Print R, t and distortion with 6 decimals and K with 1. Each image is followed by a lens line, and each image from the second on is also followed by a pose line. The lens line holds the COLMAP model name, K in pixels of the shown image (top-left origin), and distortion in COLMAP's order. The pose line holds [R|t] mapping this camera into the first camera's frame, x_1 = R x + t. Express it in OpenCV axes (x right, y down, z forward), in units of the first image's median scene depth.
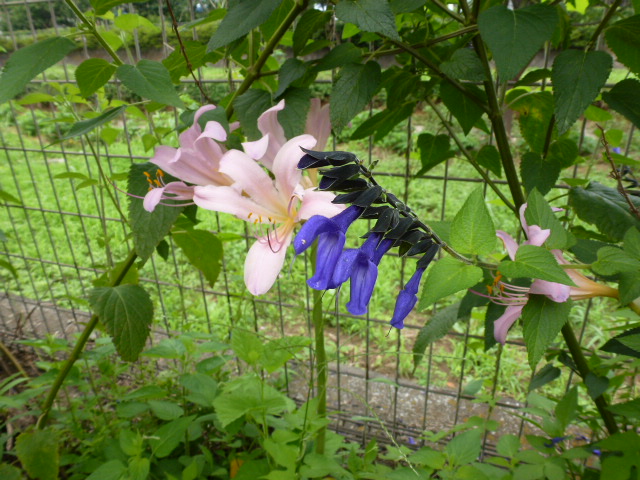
lens RADIAL K [[451.4, 0, 320.0], [0, 451.4, 240.0], [0, 0, 1]] dist [-0.060397, 0.017043]
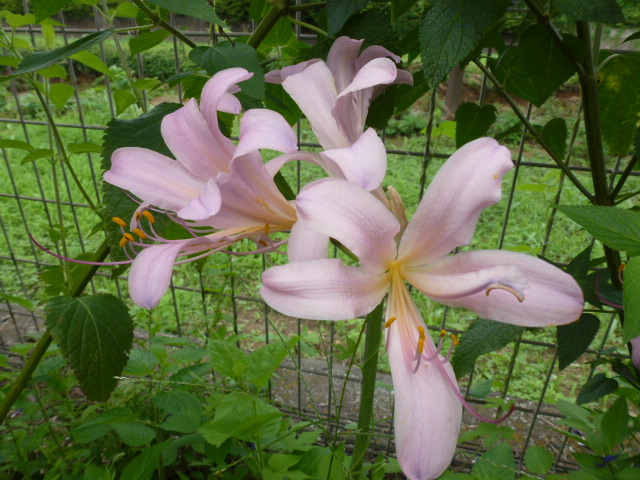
lens RADIAL K [[451.4, 0, 320.0], [0, 451.4, 240.0], [0, 0, 1]] dist [-0.060397, 0.017043]
pose [[0.993226, -0.006403, 0.116020, -0.095715], [0.001528, 0.999114, 0.042053, -0.015727], [-0.116186, -0.041590, 0.992356, 0.151254]]
